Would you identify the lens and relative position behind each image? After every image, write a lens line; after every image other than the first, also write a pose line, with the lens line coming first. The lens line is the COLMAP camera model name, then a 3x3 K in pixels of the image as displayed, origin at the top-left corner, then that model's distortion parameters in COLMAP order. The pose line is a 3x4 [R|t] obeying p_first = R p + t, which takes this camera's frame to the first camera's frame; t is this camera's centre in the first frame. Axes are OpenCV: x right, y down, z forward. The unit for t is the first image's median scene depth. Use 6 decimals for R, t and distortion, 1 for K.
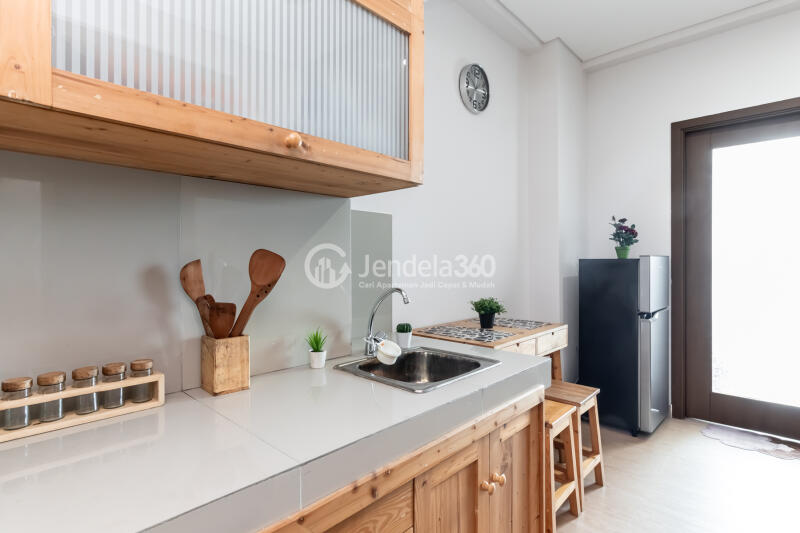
lens RADIAL K [[403.1, 0, 400.0], [0, 403.1, 266.5], [0, 0, 1]] dist [0.003637, 0.000815]
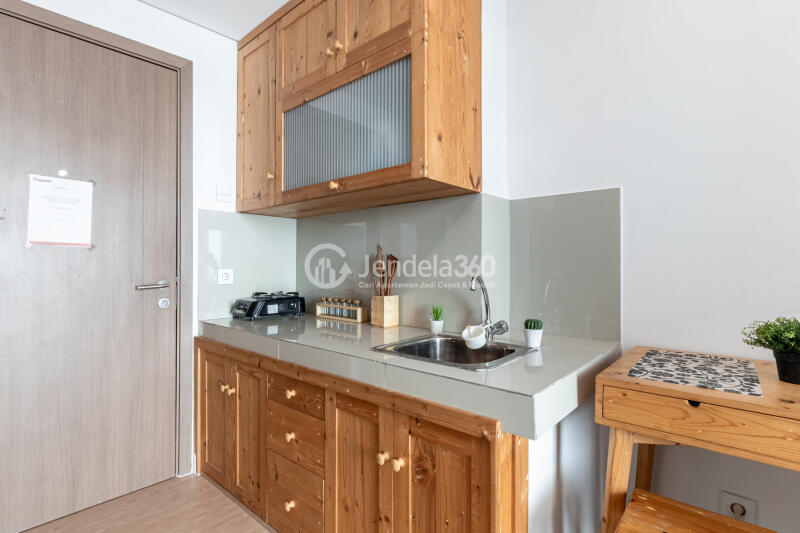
lens RADIAL K [[403.1, 0, 400.0], [0, 403.1, 266.5], [0, 0, 1]] dist [0.003637, 0.000815]
pose [[0.030210, 0.011553, -0.999477, 1.179135], [-0.008857, 0.999897, 0.011290, 0.025919], [0.999504, 0.008512, 0.030309, 0.924644]]
